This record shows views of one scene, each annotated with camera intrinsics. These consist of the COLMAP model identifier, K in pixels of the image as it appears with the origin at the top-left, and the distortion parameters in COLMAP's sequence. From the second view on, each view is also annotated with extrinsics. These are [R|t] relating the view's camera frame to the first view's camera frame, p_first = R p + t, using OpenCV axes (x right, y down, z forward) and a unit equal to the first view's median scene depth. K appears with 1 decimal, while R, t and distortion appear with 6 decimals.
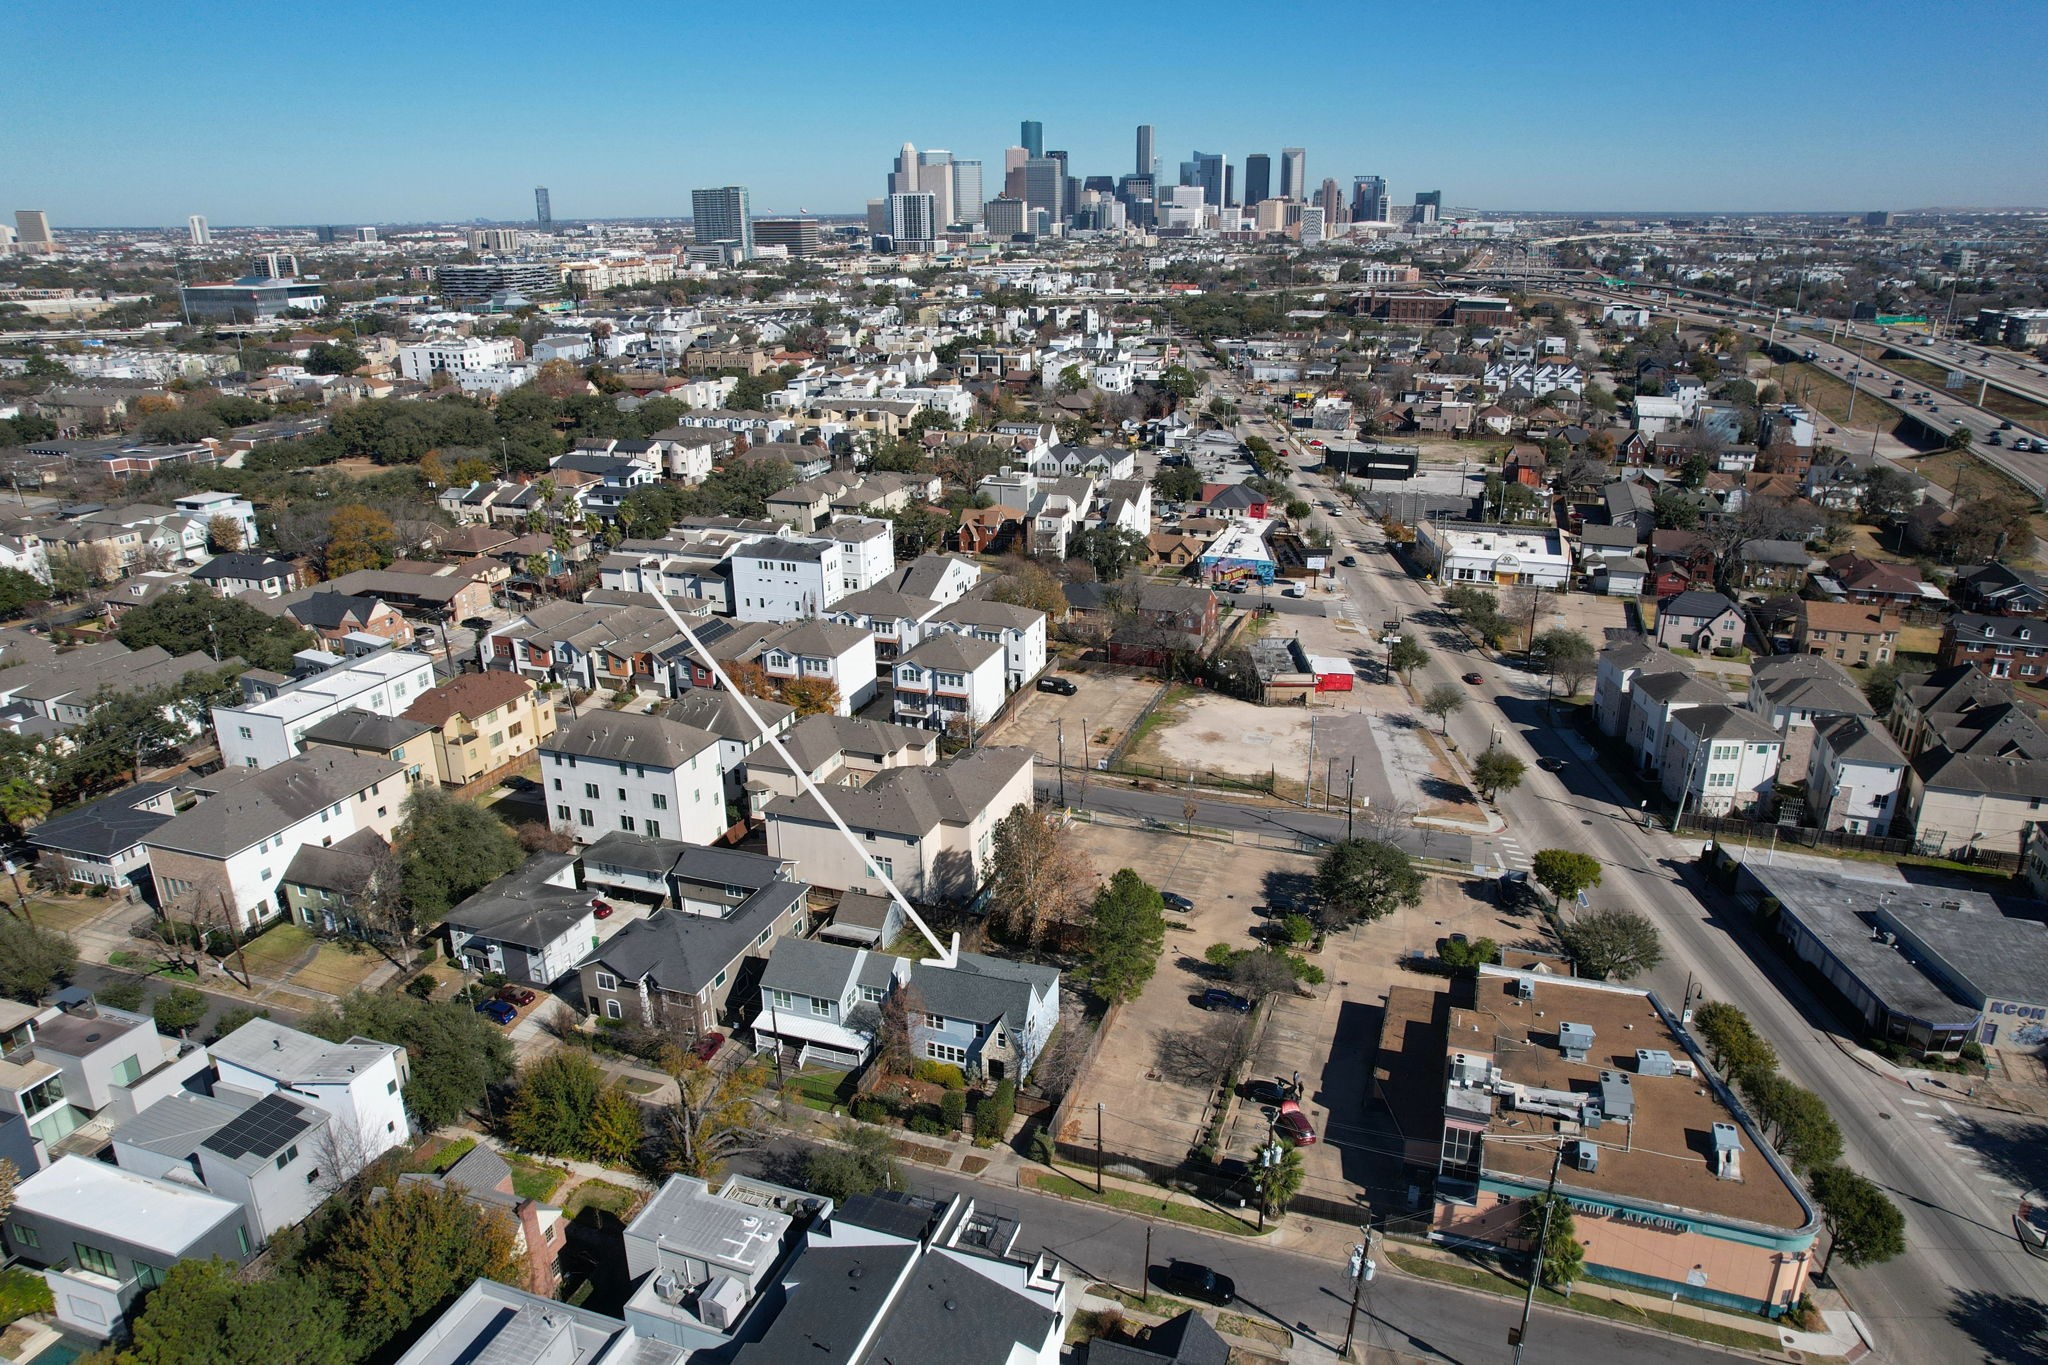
lens RADIAL K [[1282.3, 0, 1022.8], [0, 1282.3, 676.6], [0, 0, 1]] dist [-0.031868, 0.011436]
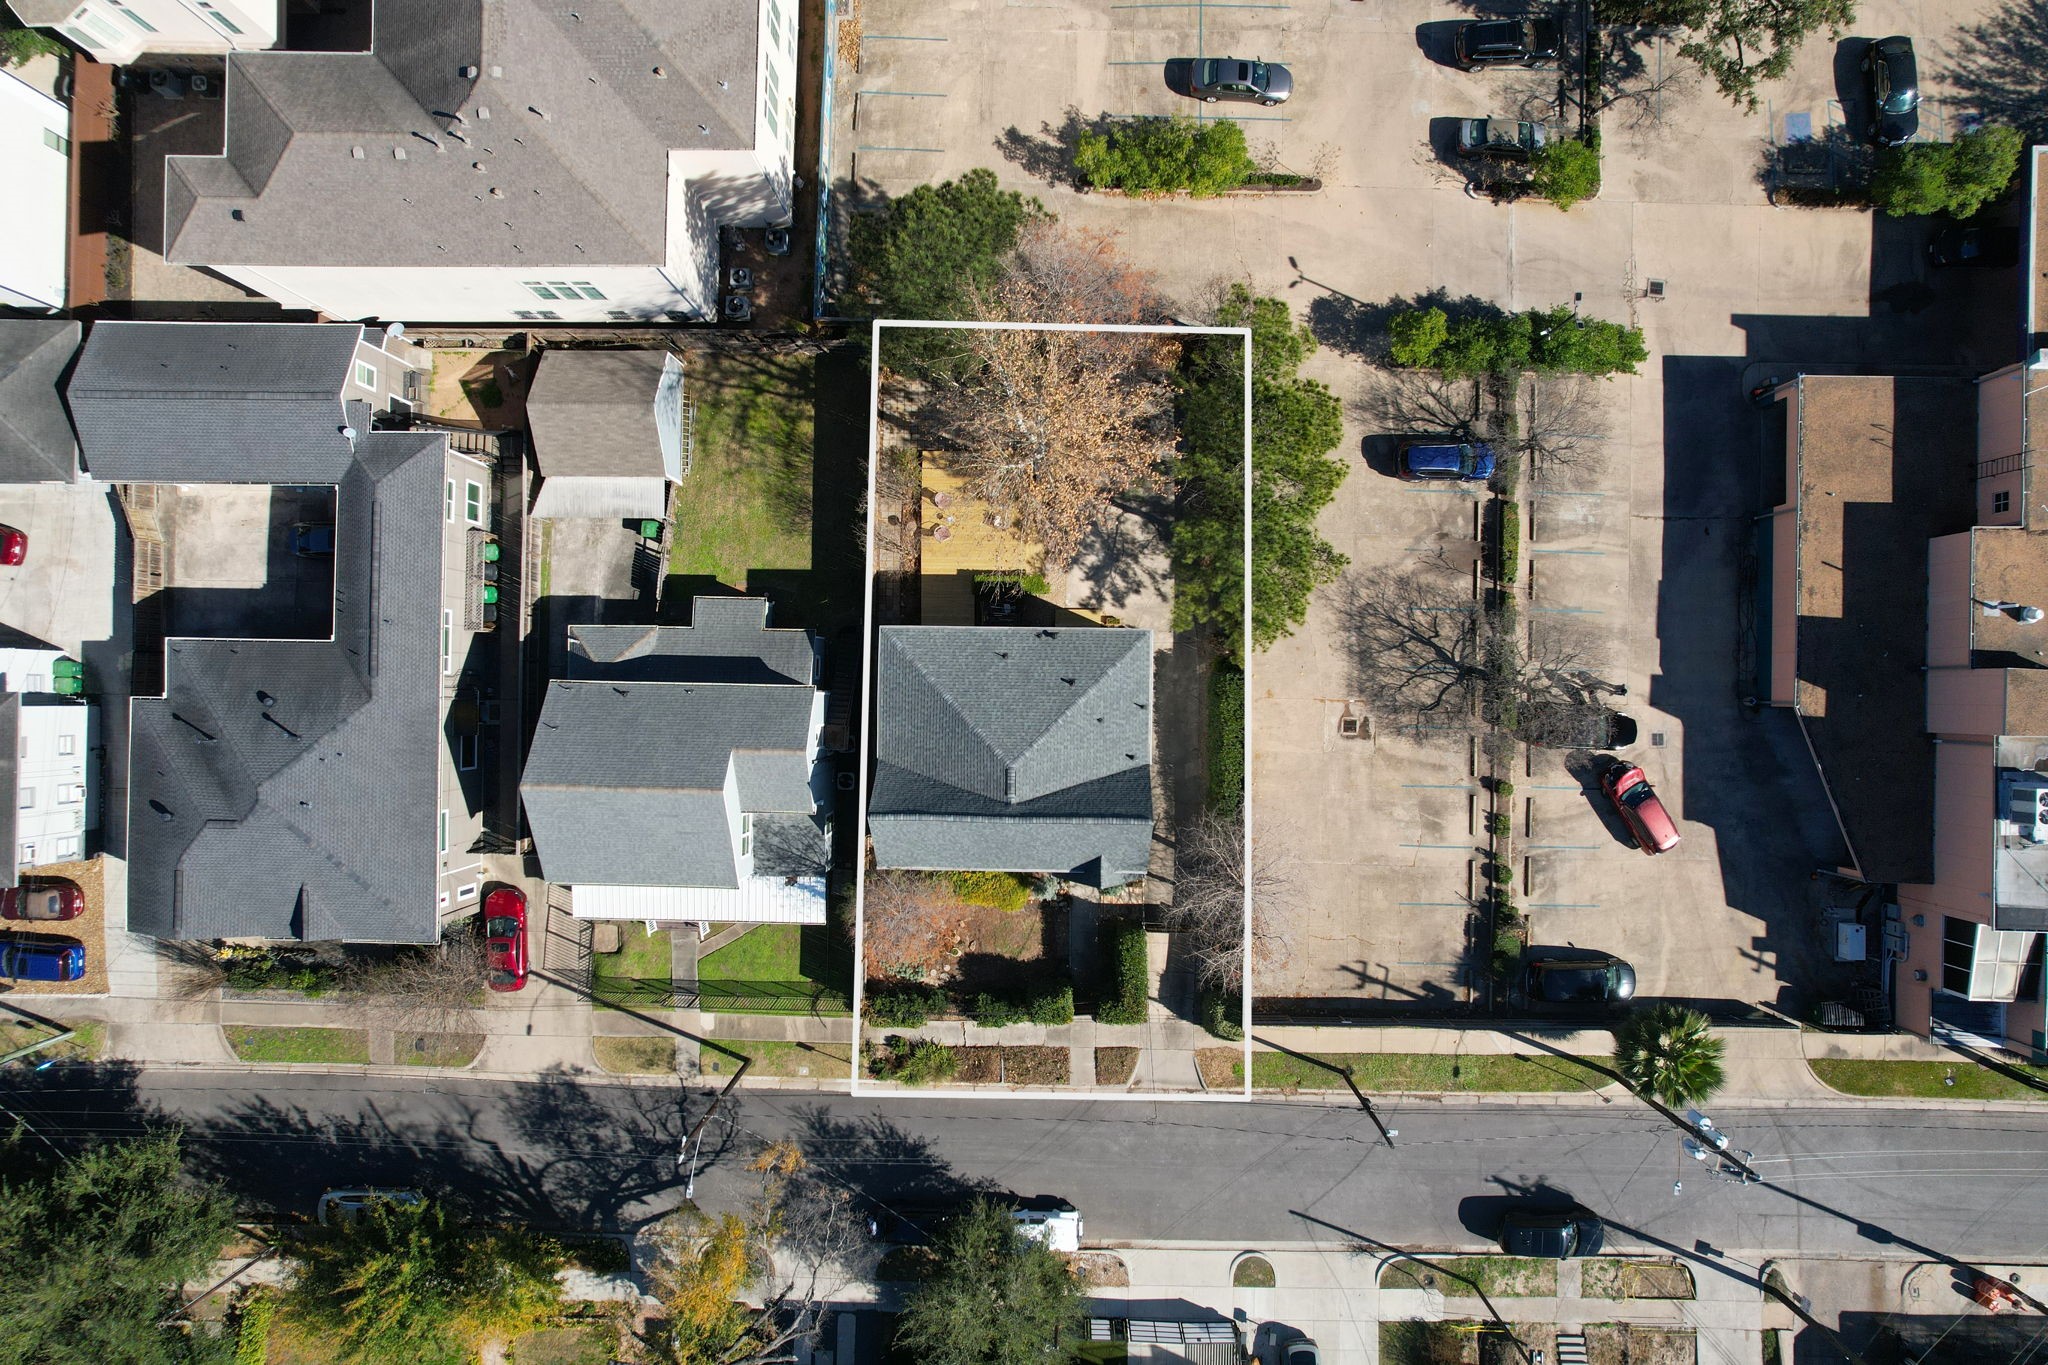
lens RADIAL K [[1282.3, 0, 1032.2], [0, 1282.3, 685.0], [0, 0, 1]] dist [-0.031868, 0.011436]
pose [[0.947899, -0.318567, -0.001587, -0.017145], [0.115847, 0.340056, 0.933243, -0.204443], [-0.296760, -0.884804, 0.359243, 0.892268]]
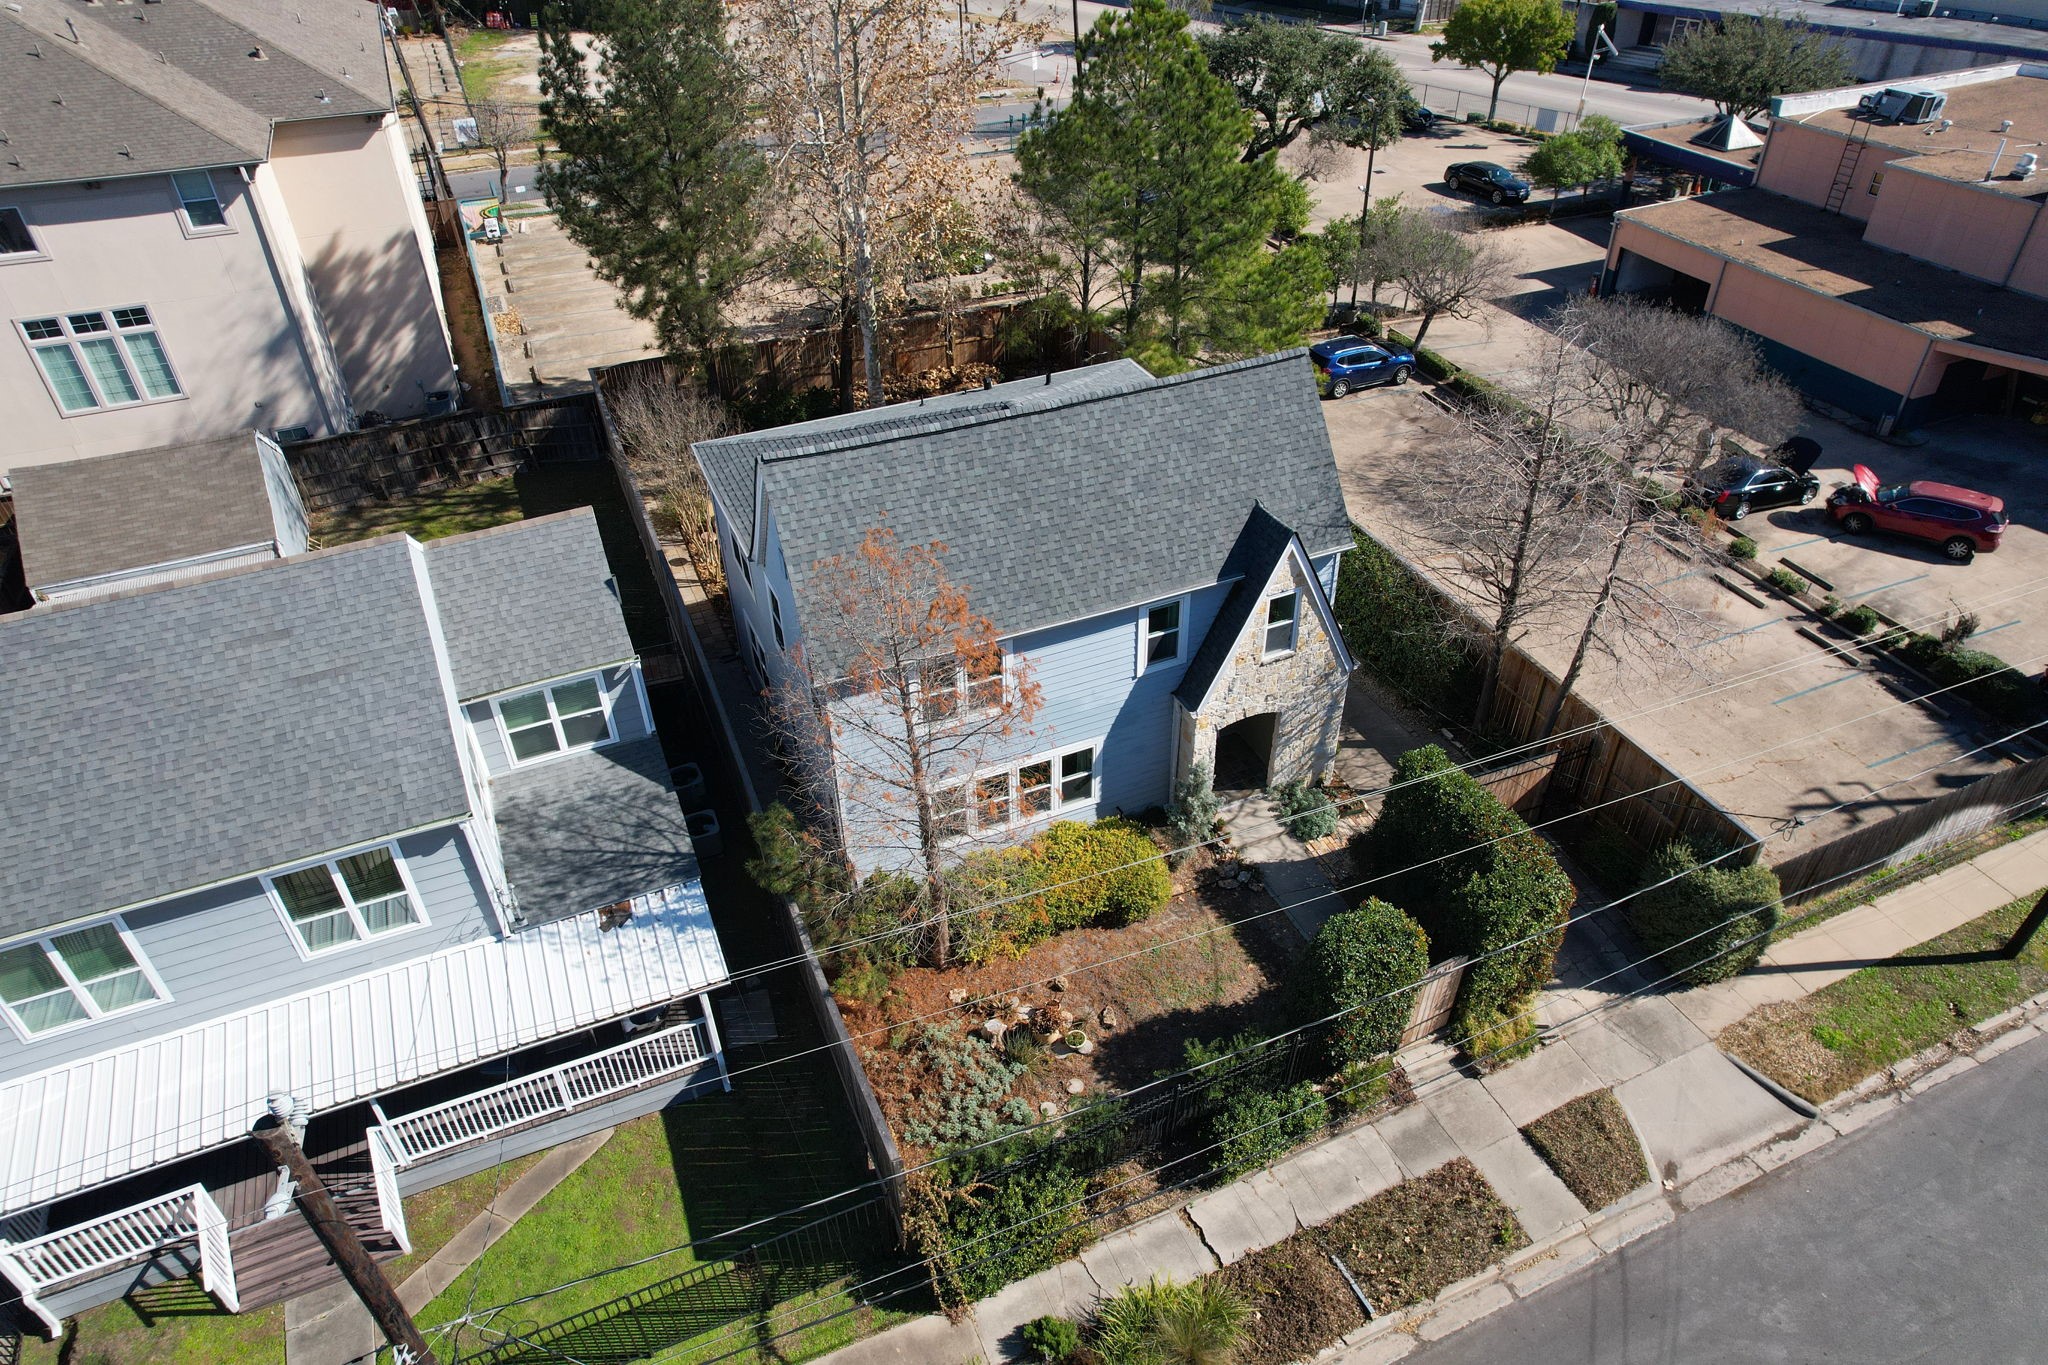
lens RADIAL K [[1282.3, 0, 1034.4], [0, 1282.3, 687.6], [0, 0, 1]] dist [-0.031868, 0.011436]
pose [[0.728560, -0.409634, 0.548999, -0.180536], [0.224344, 0.899972, 0.373791, 0.196875], [-0.647201, -0.149165, 0.747583, 0.851444]]
